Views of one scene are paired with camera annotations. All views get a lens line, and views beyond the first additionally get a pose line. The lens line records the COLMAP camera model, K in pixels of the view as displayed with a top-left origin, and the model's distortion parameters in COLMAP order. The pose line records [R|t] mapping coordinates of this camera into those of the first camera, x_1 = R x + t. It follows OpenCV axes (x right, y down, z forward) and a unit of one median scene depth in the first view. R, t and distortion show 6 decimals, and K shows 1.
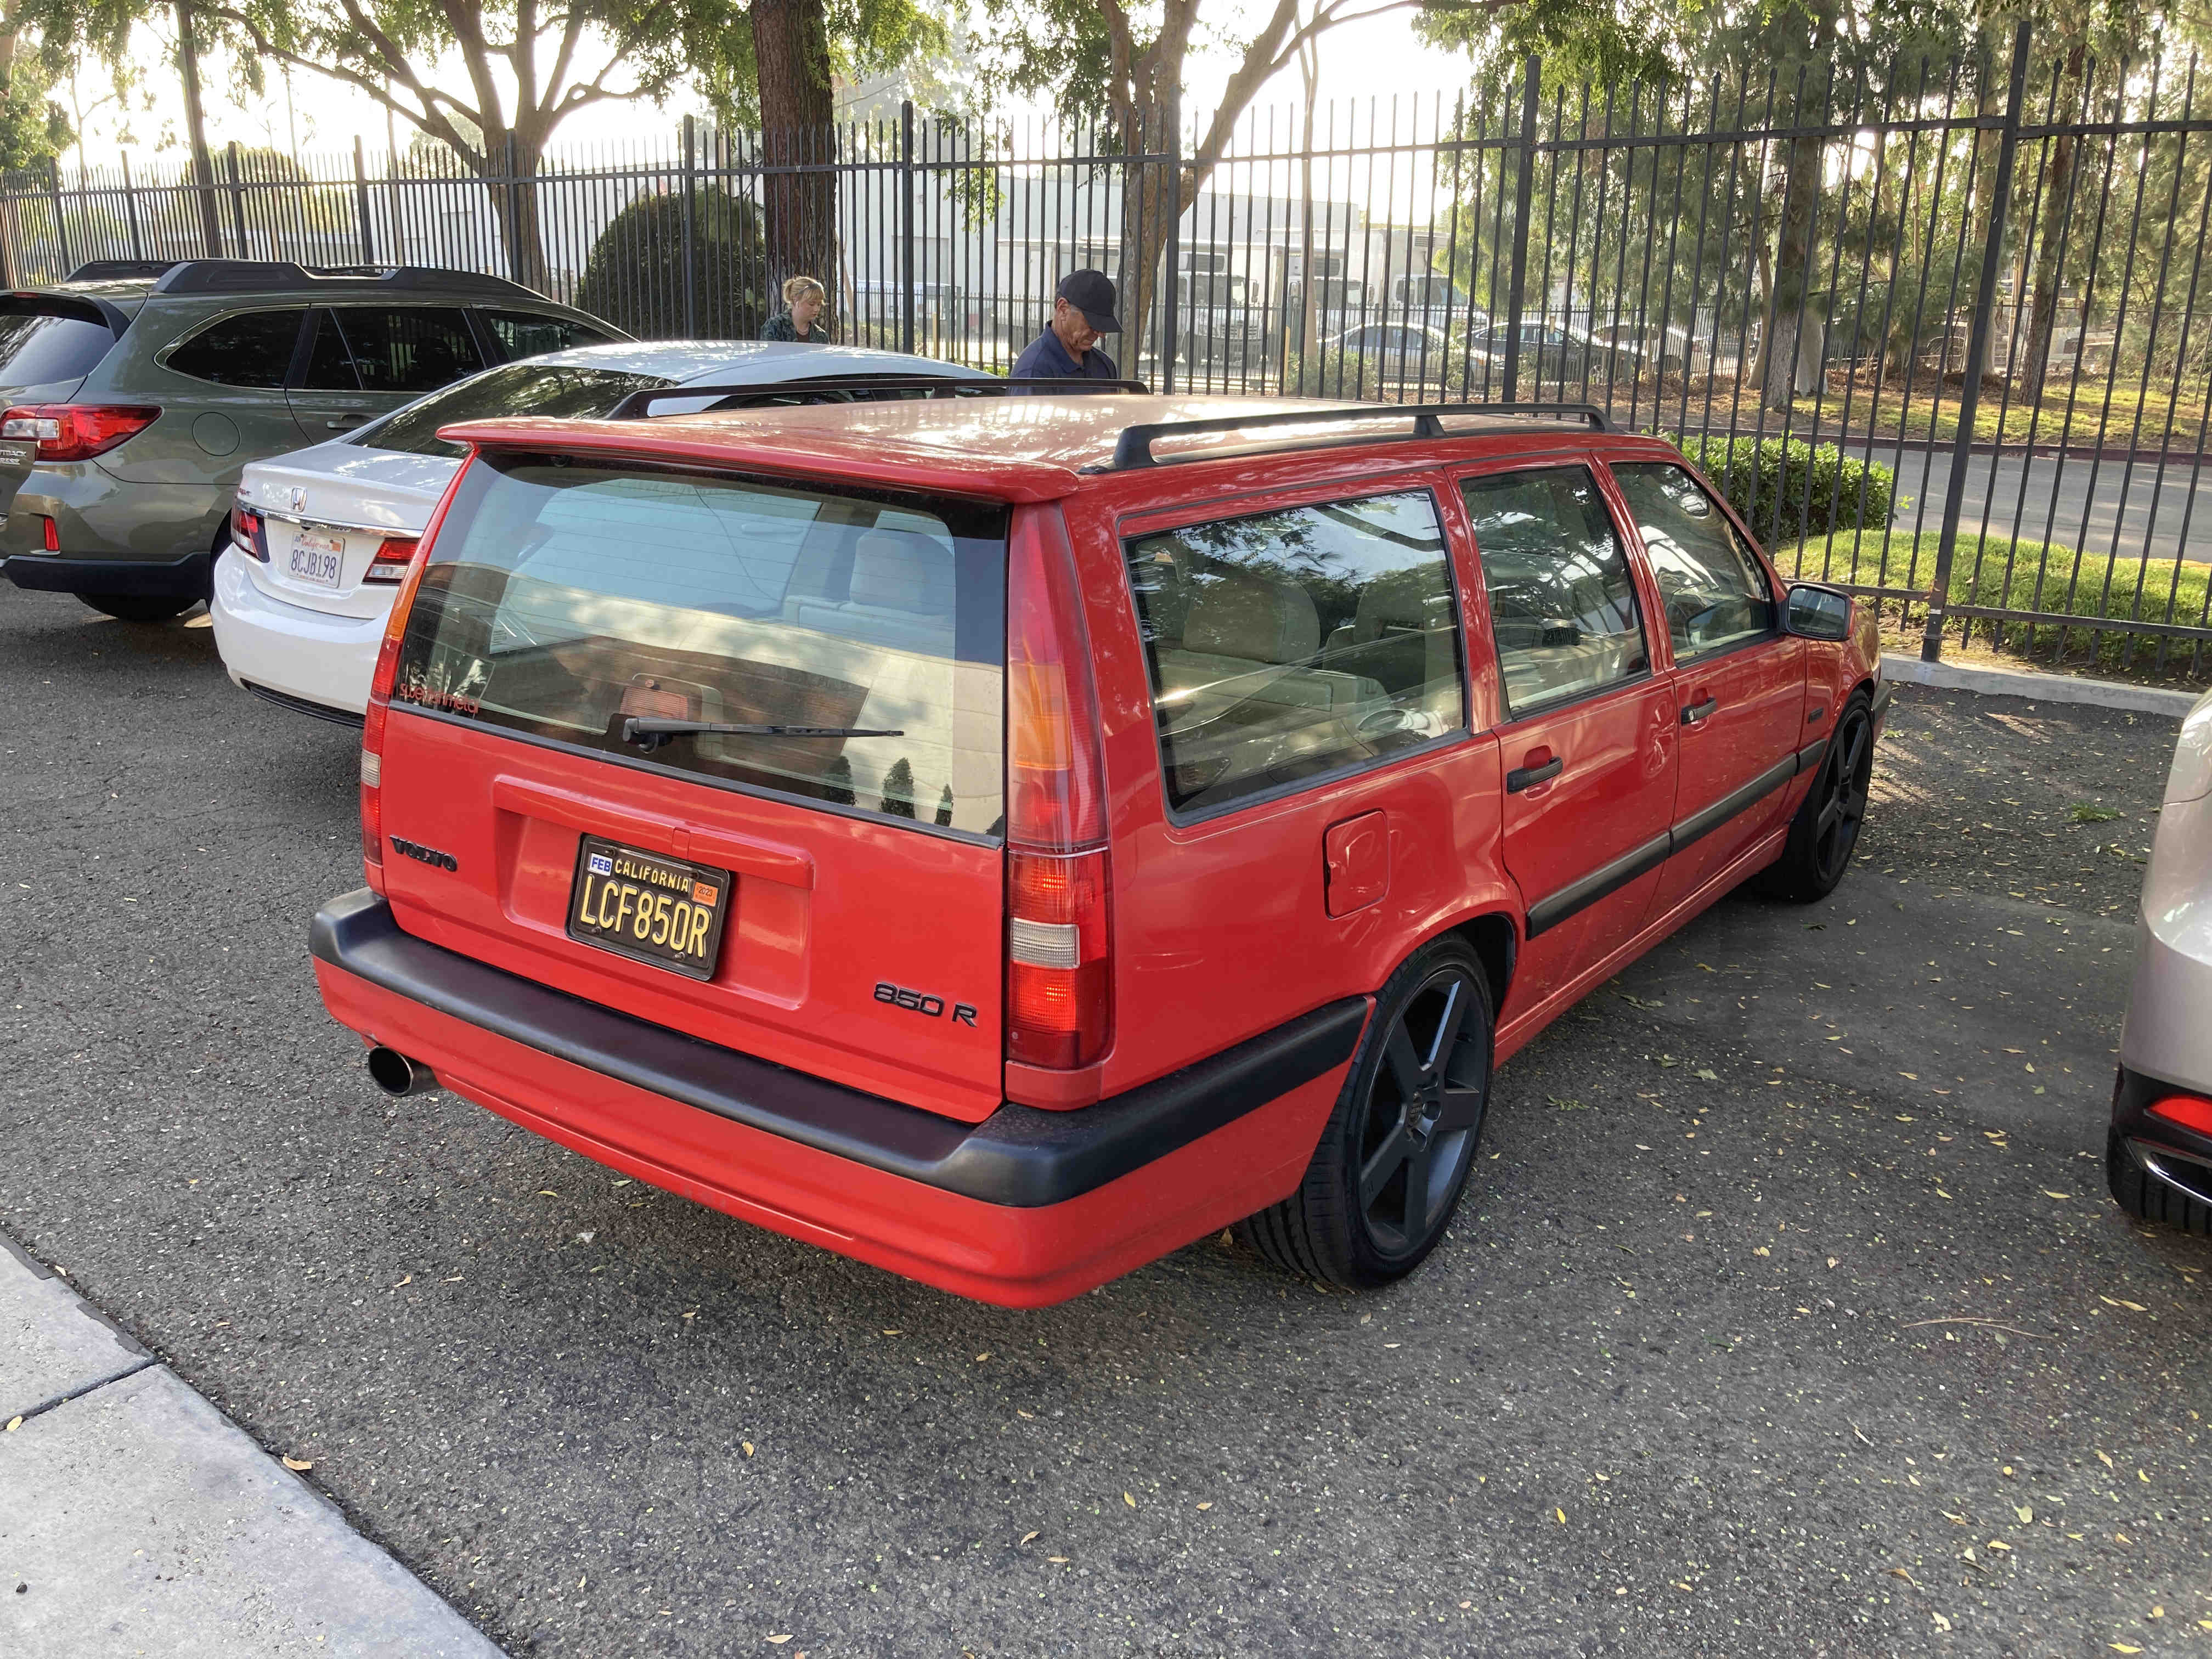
lens RADIAL K [[1781.6, 0, 1106.0], [0, 1781.6, 829.5], [0, 0, 1]] dist [-0.000668, -0.001947]
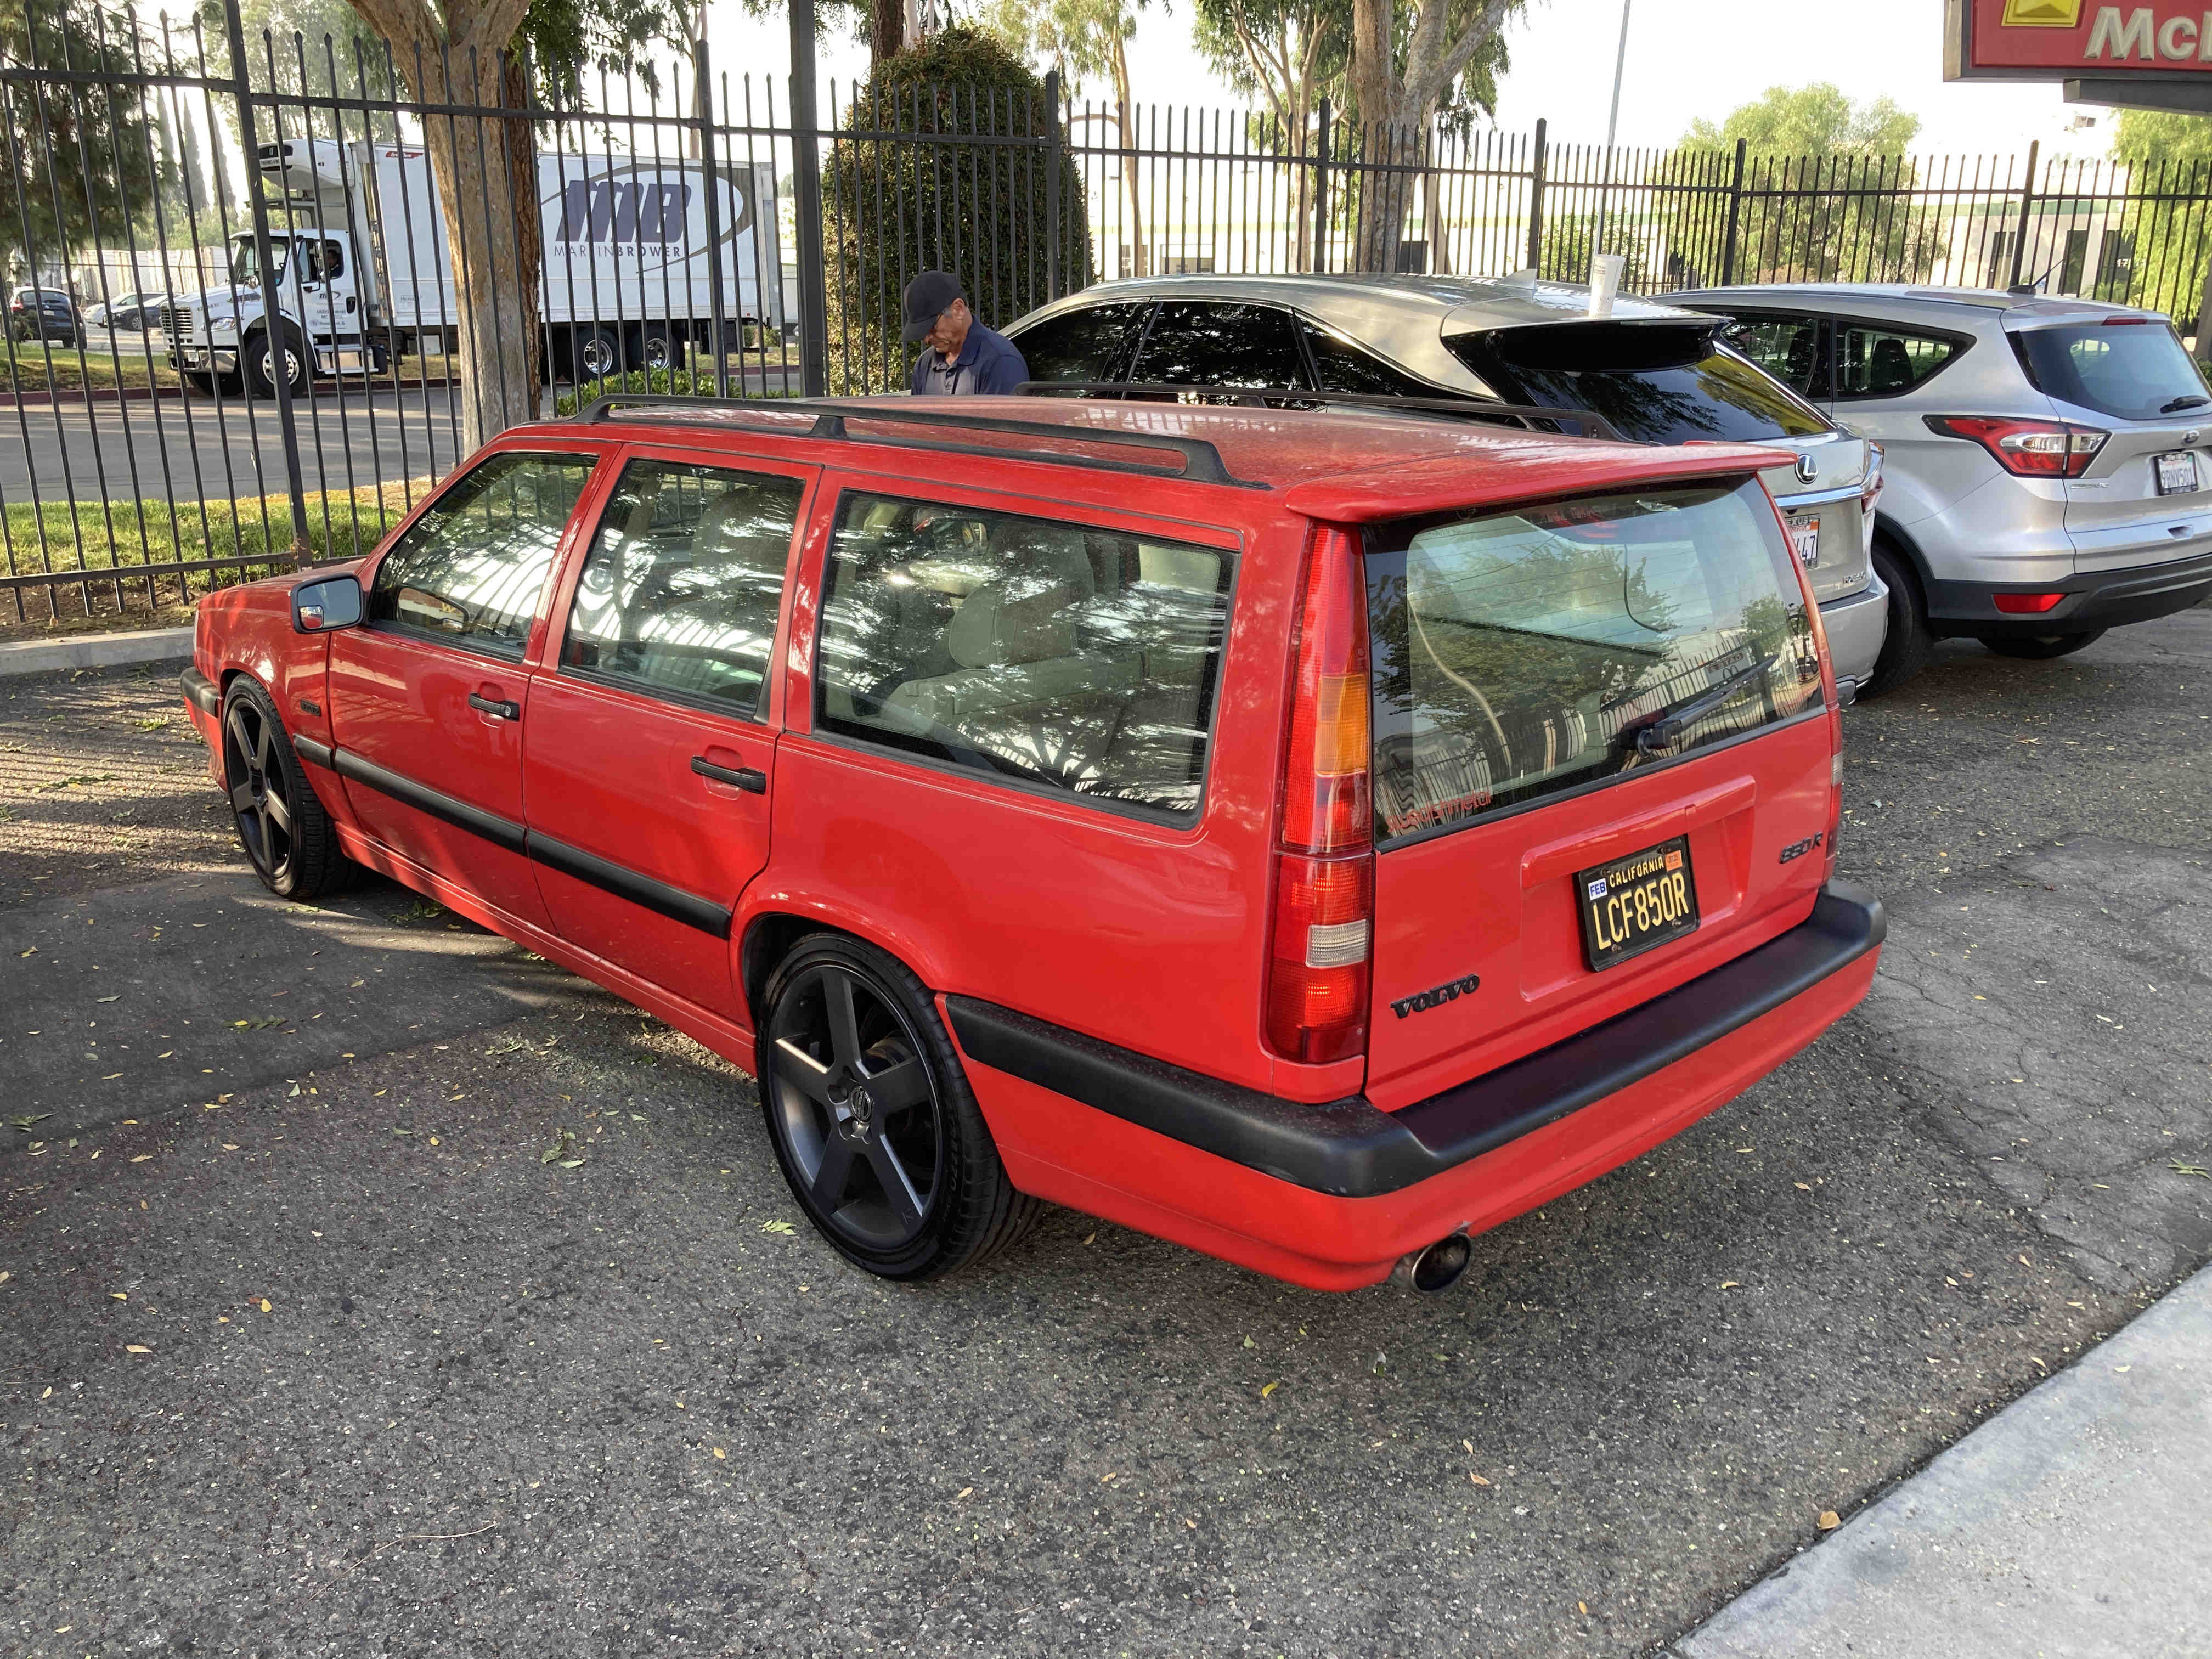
lens RADIAL K [[1781.6, 0, 1106.0], [0, 1781.6, 829.5], [0, 0, 1]] dist [-0.000668, -0.001947]
pose [[0.238569, -0.318732, 0.917330, -1.275405], [0.252876, 0.932407, 0.258206, -0.344843], [-0.937624, 0.170371, 0.303044, 0.962890]]
